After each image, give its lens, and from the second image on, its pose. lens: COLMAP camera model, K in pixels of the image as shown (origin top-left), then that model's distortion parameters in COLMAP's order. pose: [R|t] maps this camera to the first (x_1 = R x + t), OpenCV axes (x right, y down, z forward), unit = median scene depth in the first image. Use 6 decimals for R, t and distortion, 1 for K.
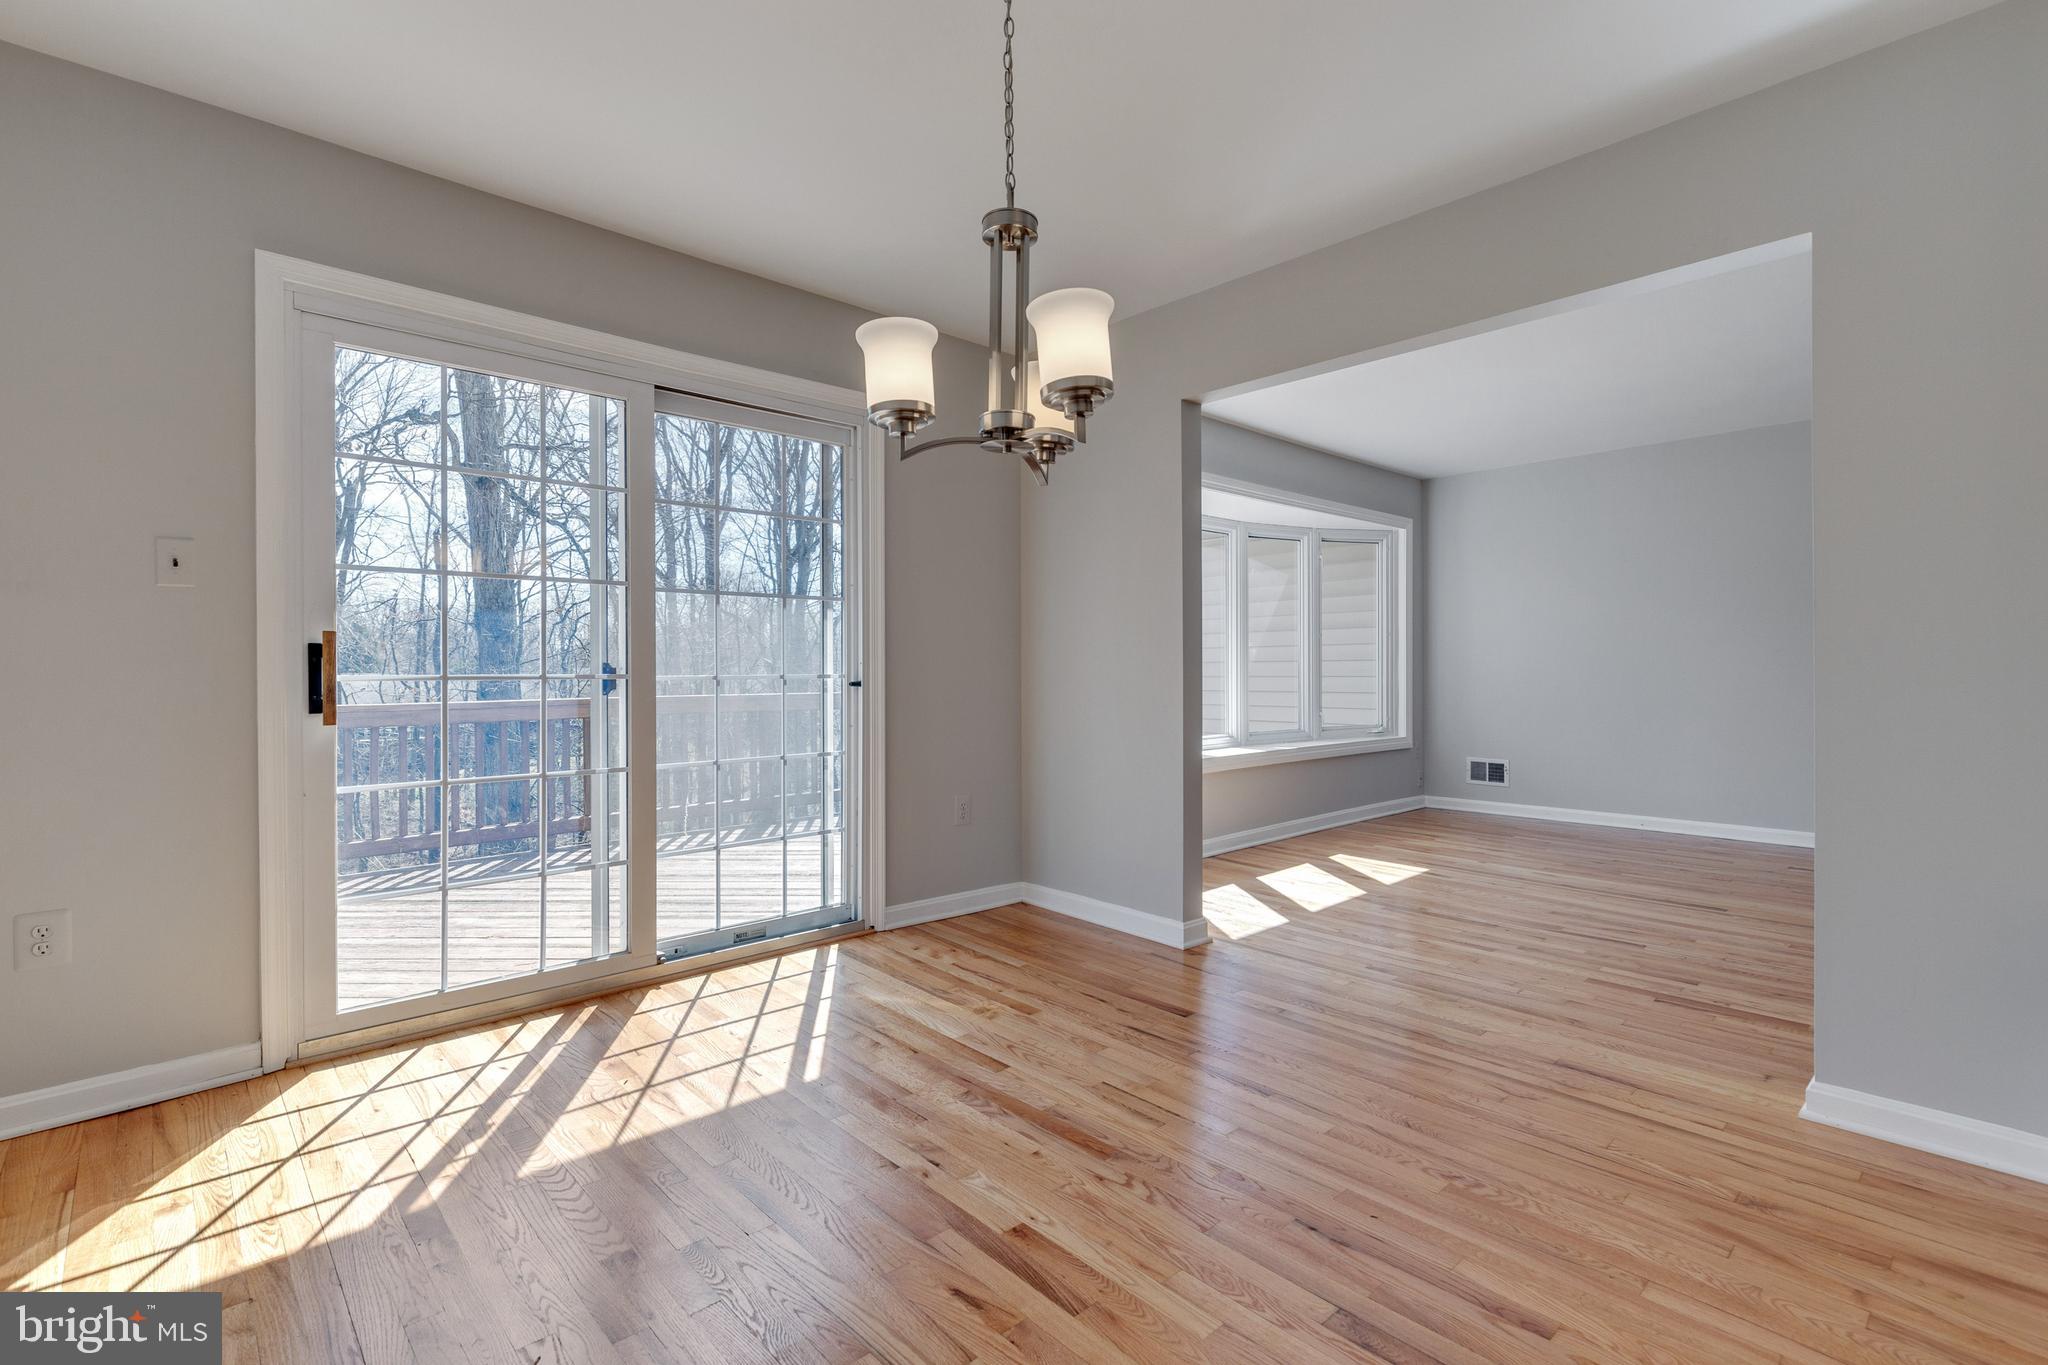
lens RADIAL K [[937.7, 0, 1020.0], [0, 937.7, 677.8], [0, 0, 1]] dist [0.005457, -0.000904]
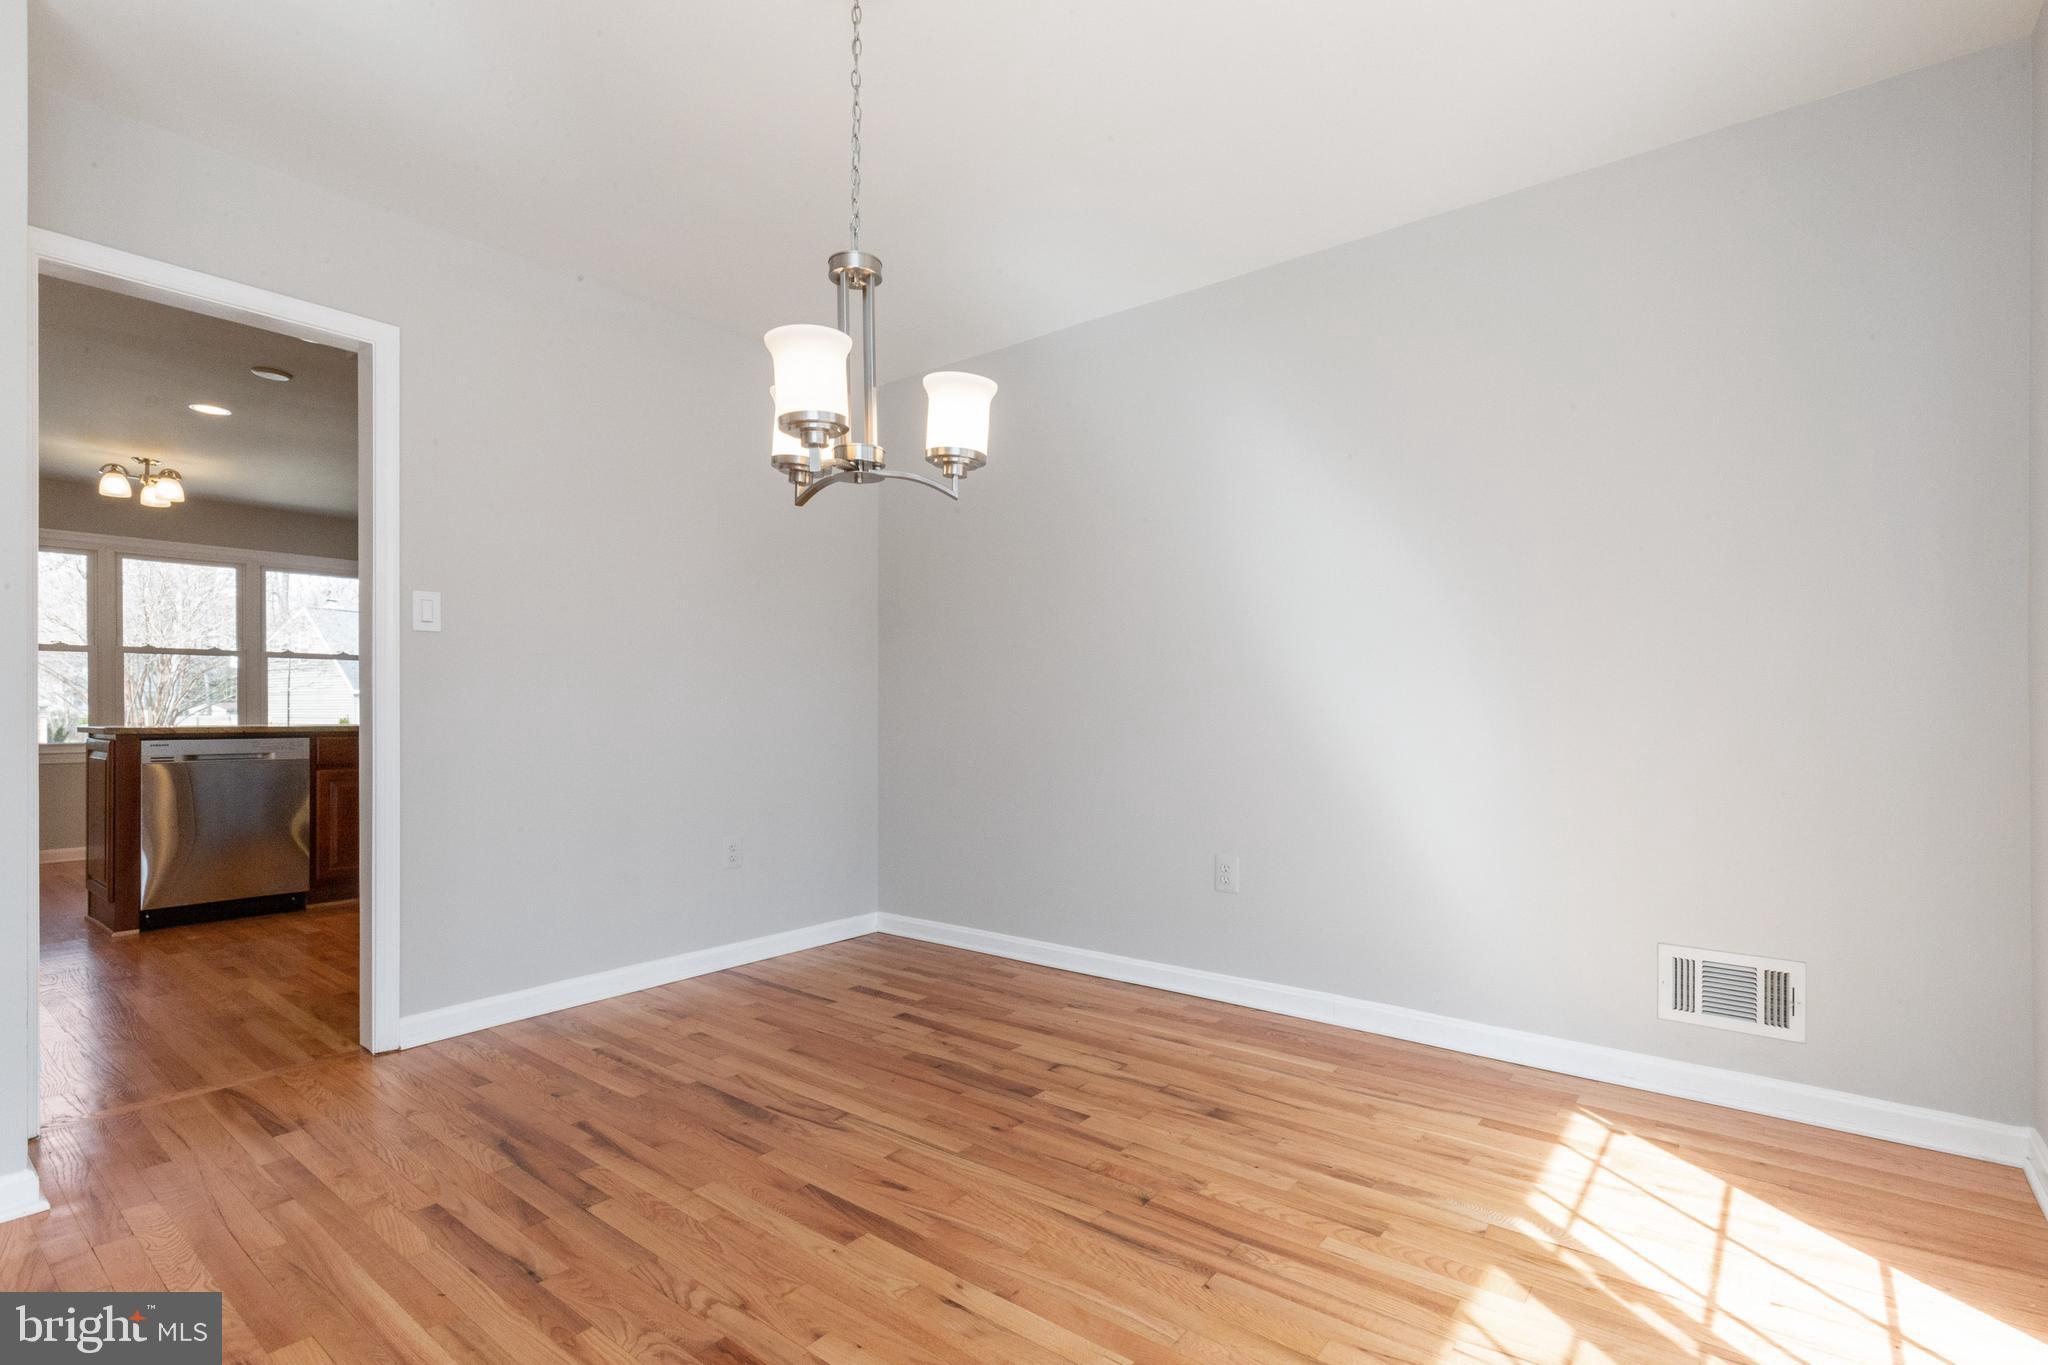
lens RADIAL K [[937.7, 0, 1029.4], [0, 937.7, 702.2], [0, 0, 1]] dist [0.005457, -0.000904]
pose [[-0.987856, 0.014609, -0.154685, -0.044142], [0.013738, 0.999883, 0.006704, 0.013221], [0.154764, 0.004497, -0.987941, 1.995069]]
